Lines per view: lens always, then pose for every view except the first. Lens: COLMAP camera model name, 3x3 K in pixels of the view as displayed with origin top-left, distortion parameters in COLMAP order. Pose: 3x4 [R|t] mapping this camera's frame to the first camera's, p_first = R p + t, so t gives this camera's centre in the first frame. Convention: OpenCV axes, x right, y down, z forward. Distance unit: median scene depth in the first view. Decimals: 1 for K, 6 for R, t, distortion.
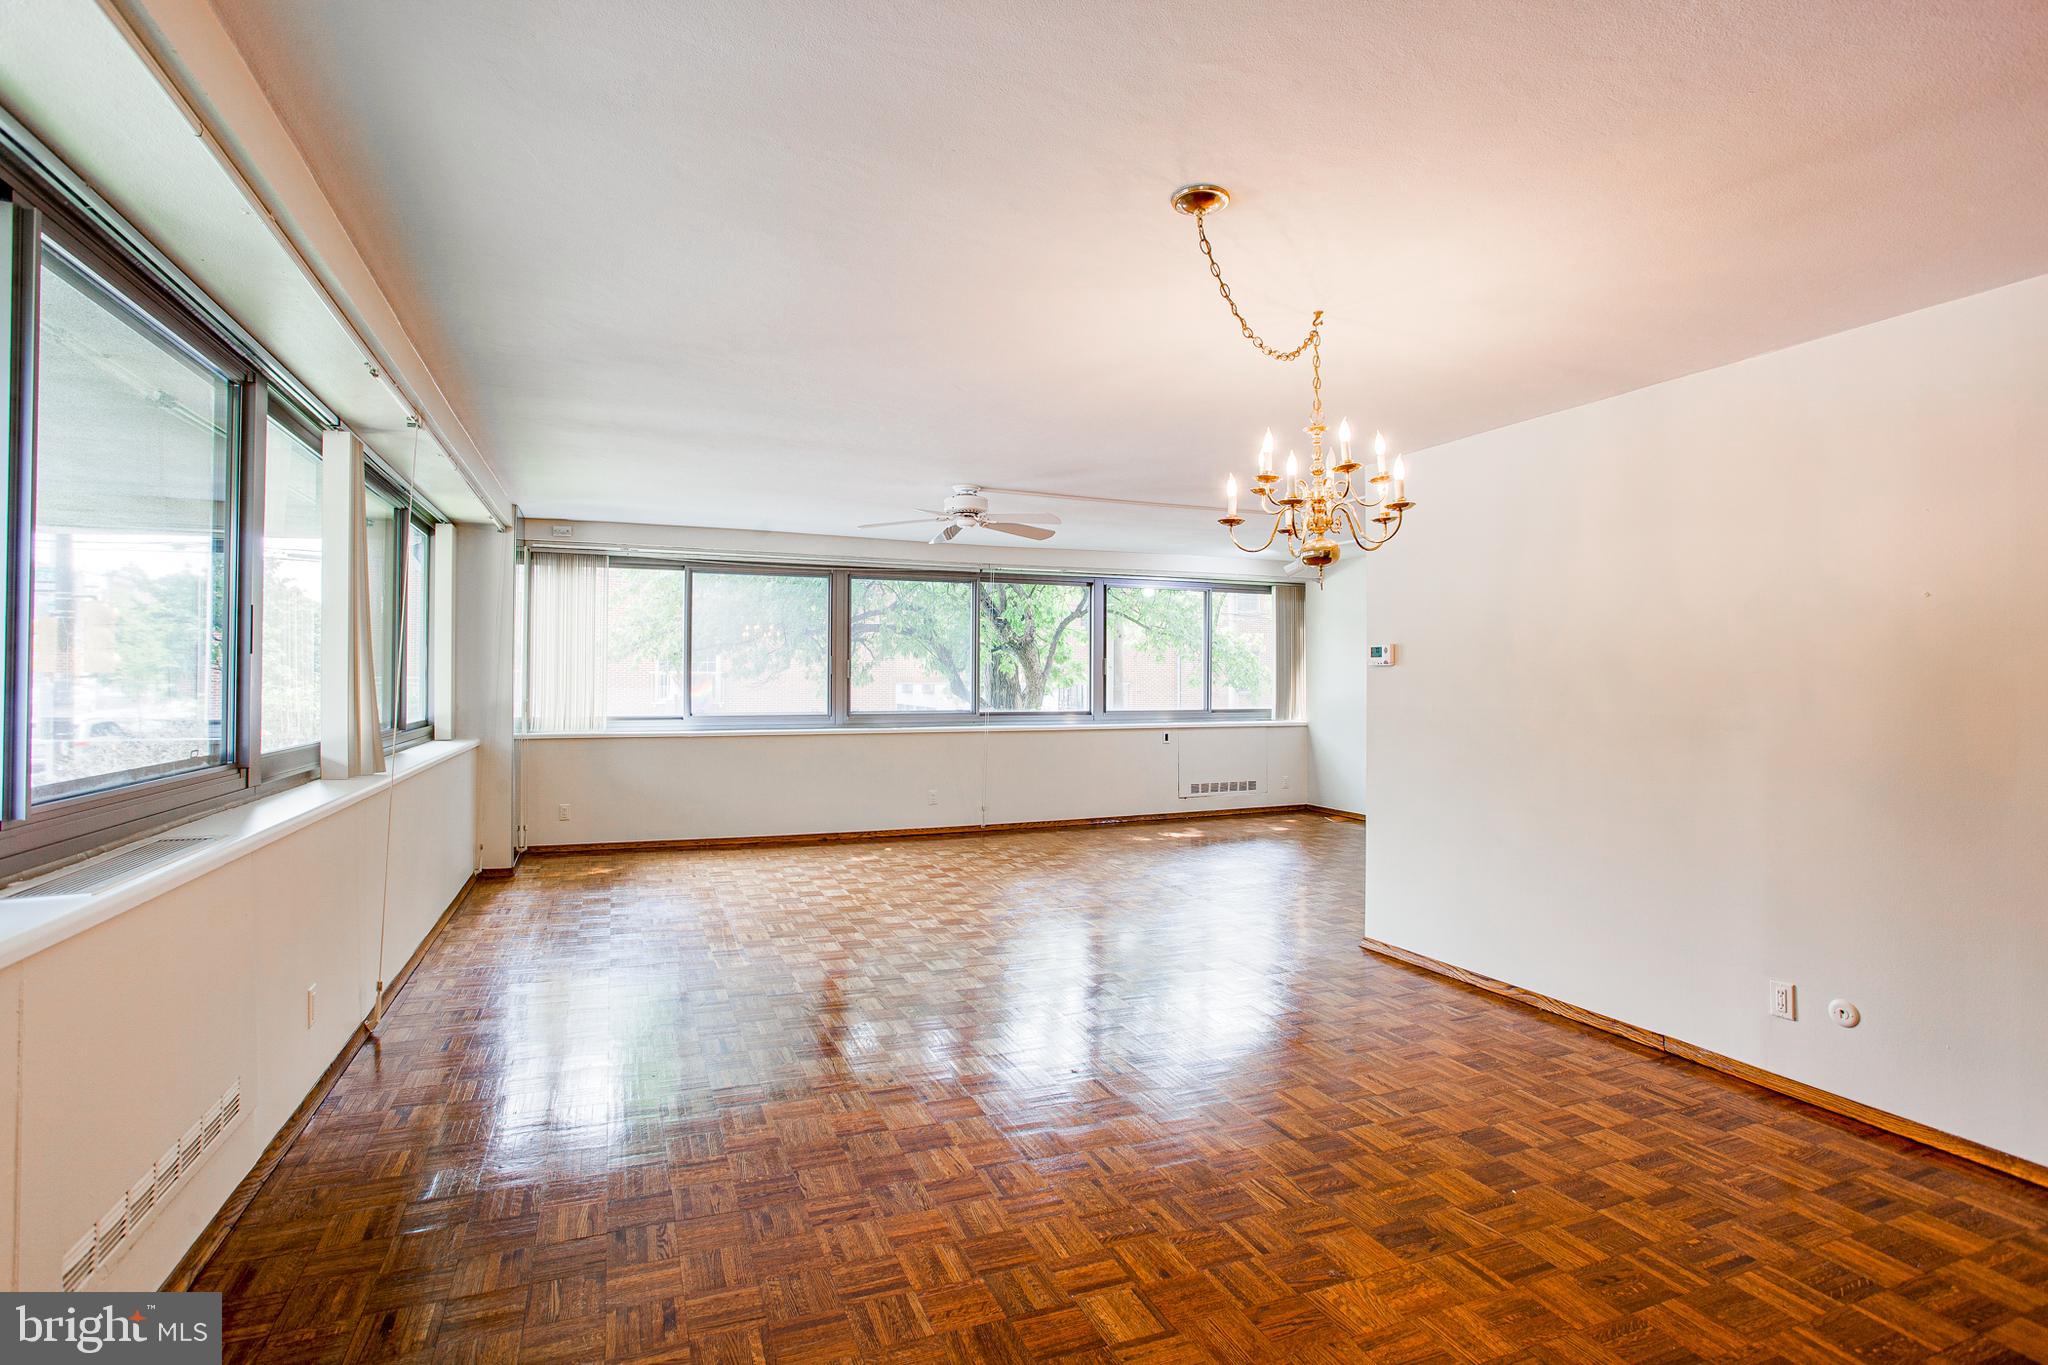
lens RADIAL K [[995.1, 0, 1024.0], [0, 995.1, 682.5], [0, 0, 1]] dist [-0.062388, 0.032736]
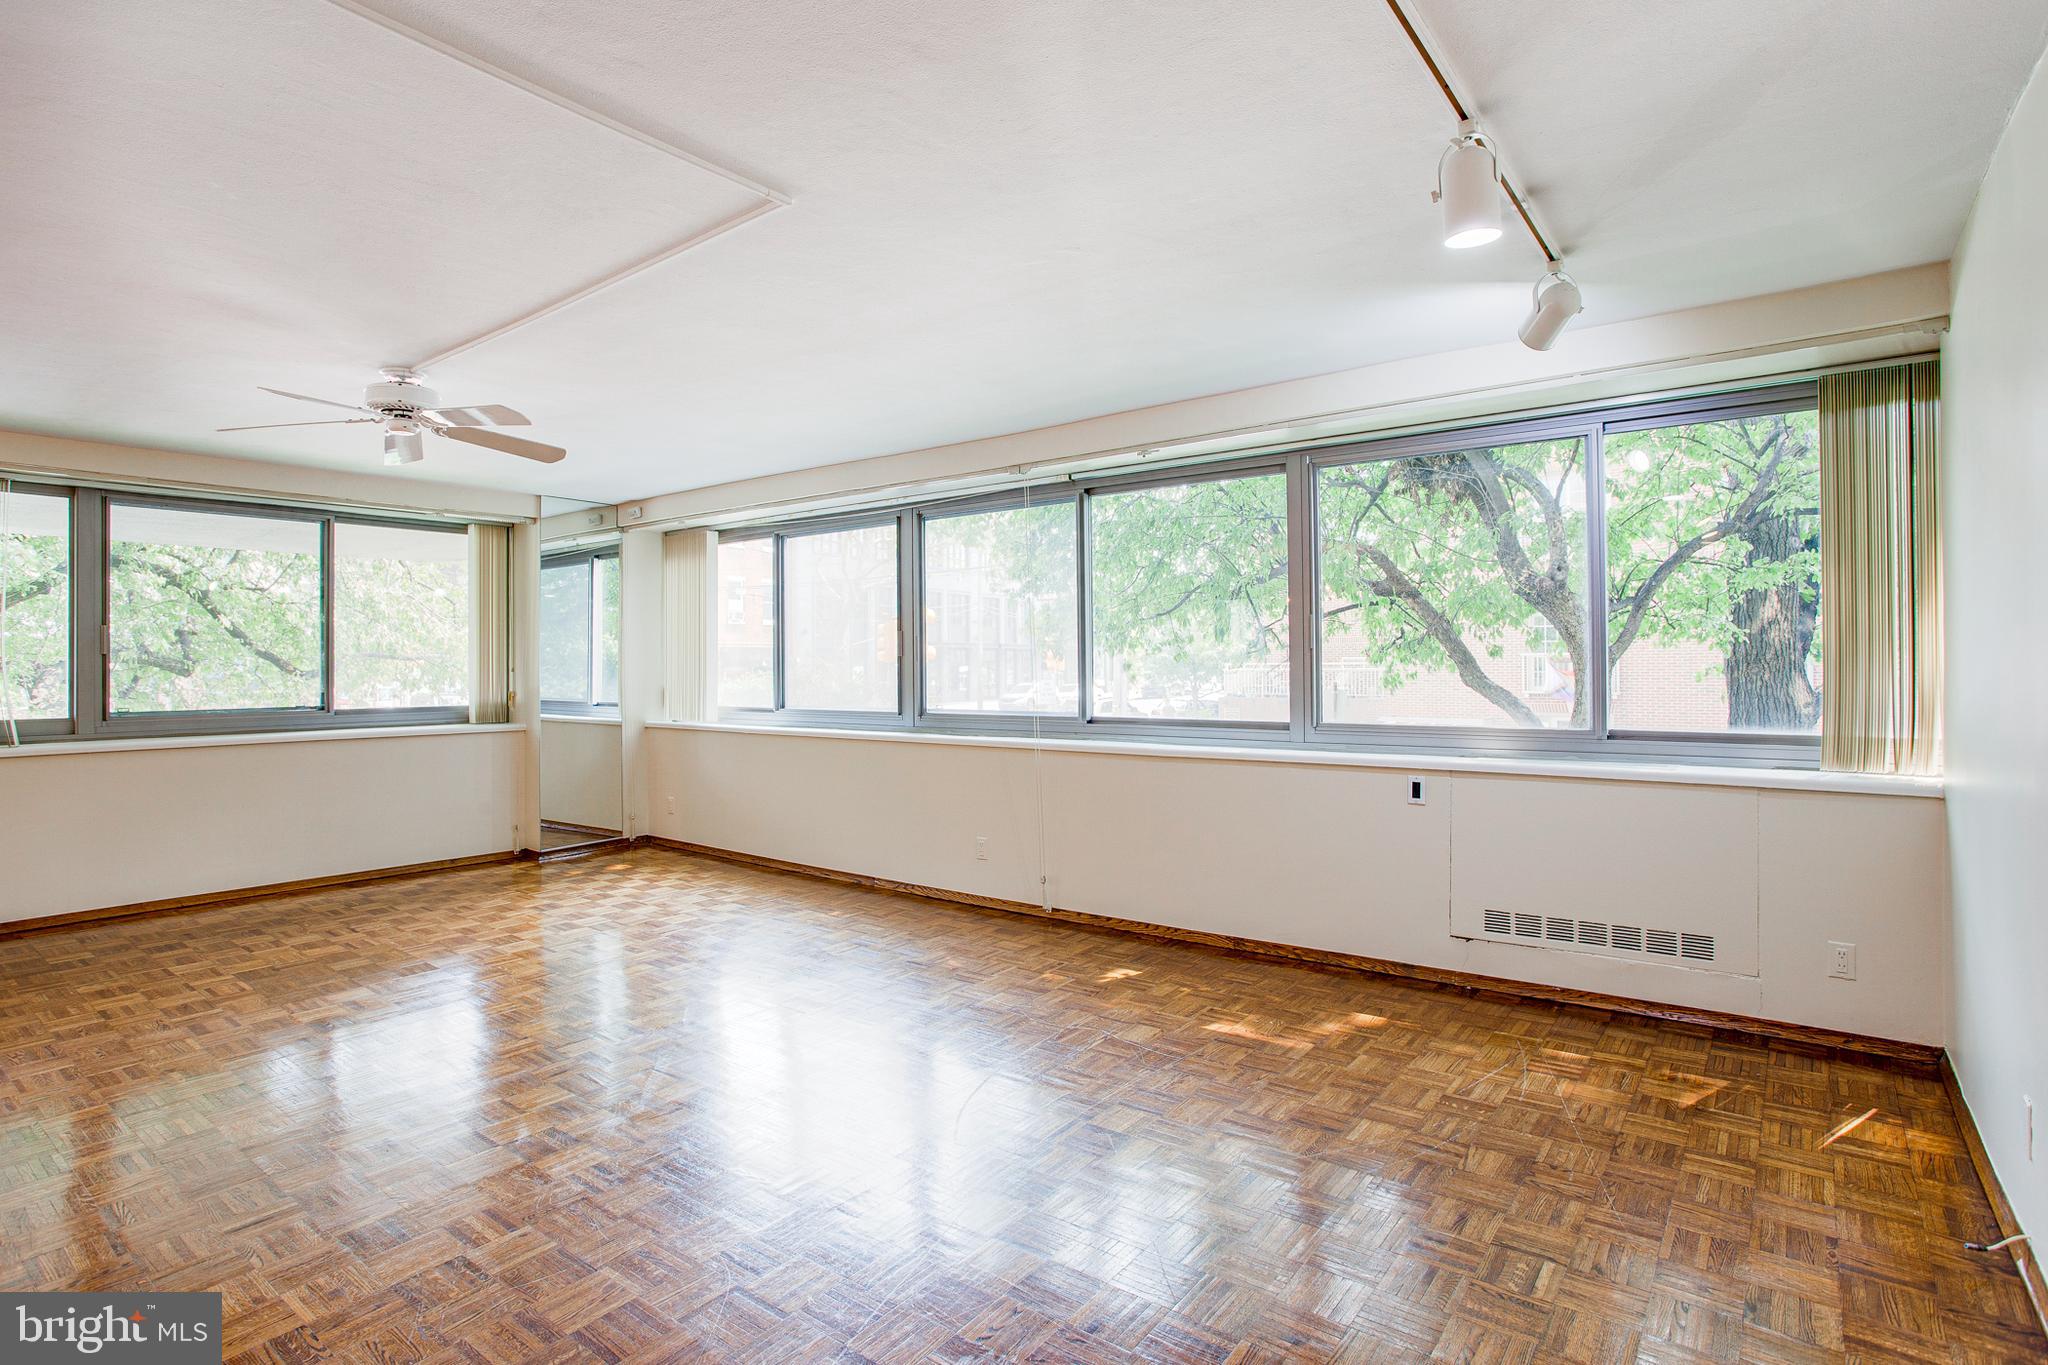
lens RADIAL K [[995.1, 0, 1024.0], [0, 995.1, 682.5], [0, 0, 1]] dist [-0.062388, 0.032736]
pose [[0.496422, -0.001656, -0.868079, 0.462702], [-0.003248, 0.999988, -0.003765, 0.011381], [0.868075, 0.004688, 0.496411, 0.684109]]
